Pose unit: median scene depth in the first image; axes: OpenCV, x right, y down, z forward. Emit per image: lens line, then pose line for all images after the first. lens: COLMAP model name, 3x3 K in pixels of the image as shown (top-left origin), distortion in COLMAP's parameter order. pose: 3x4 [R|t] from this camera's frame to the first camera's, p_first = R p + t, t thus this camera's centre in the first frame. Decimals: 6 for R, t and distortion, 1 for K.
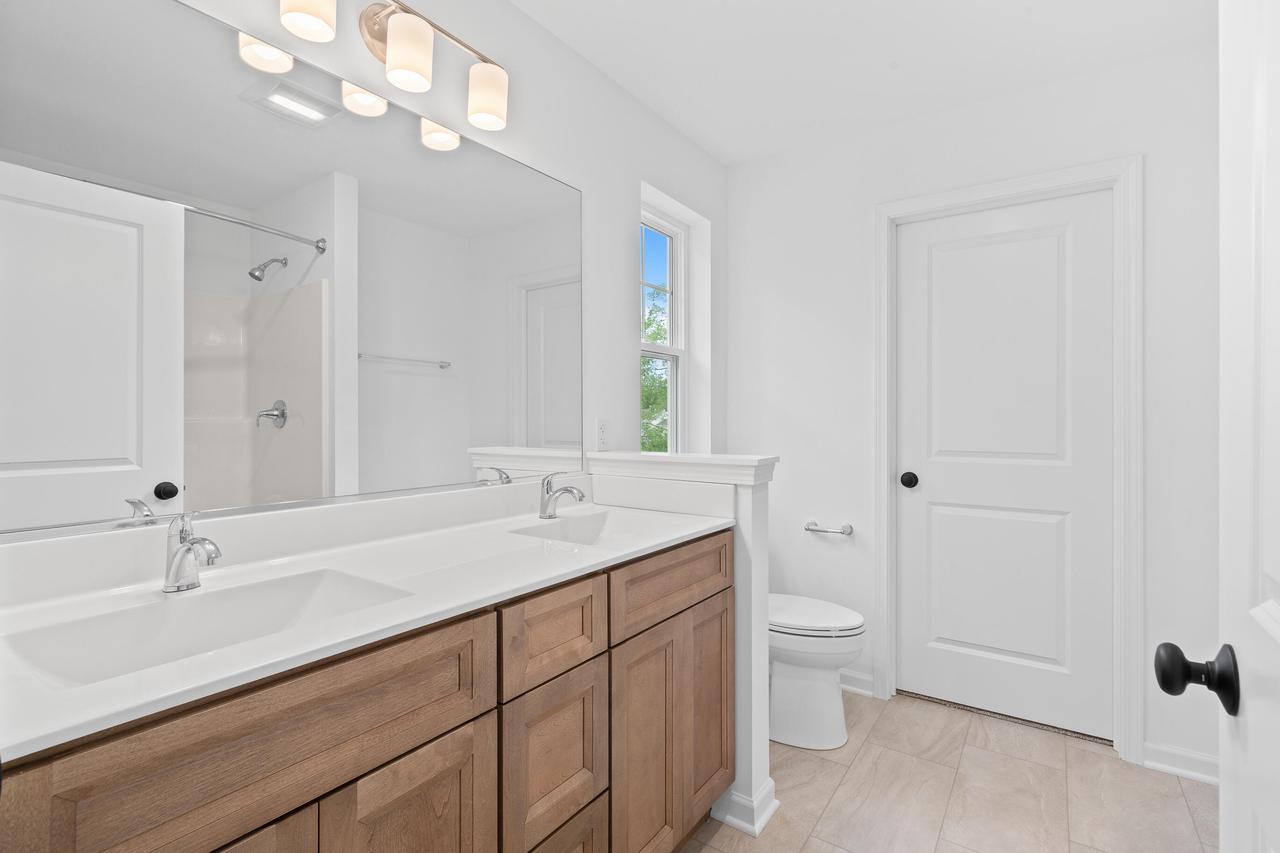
lens RADIAL K [[561.7, 0, 641.4], [0, 561.7, 420.6], [0, 0, 1]] dist [0.003432, -0.000171]
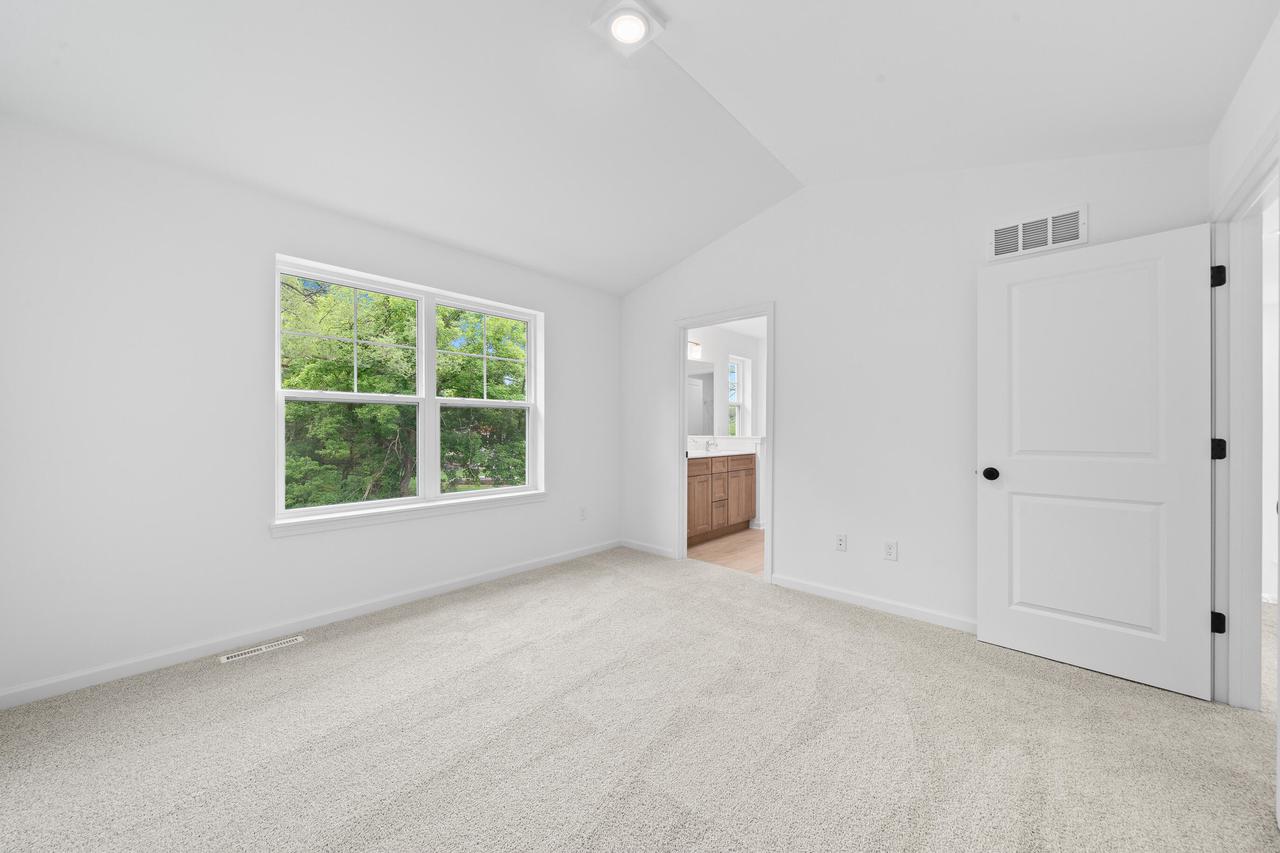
lens RADIAL K [[466.5, 0, 634.3], [0, 466.5, 434.1], [0, 0, 1]] dist [-0.001795, 0.000292]
pose [[0.988915, -0.001555, -0.148475, -0.189986], [0.005009, 0.999725, 0.022895, -0.028075], [0.148399, -0.023385, 0.988651, -2.382845]]
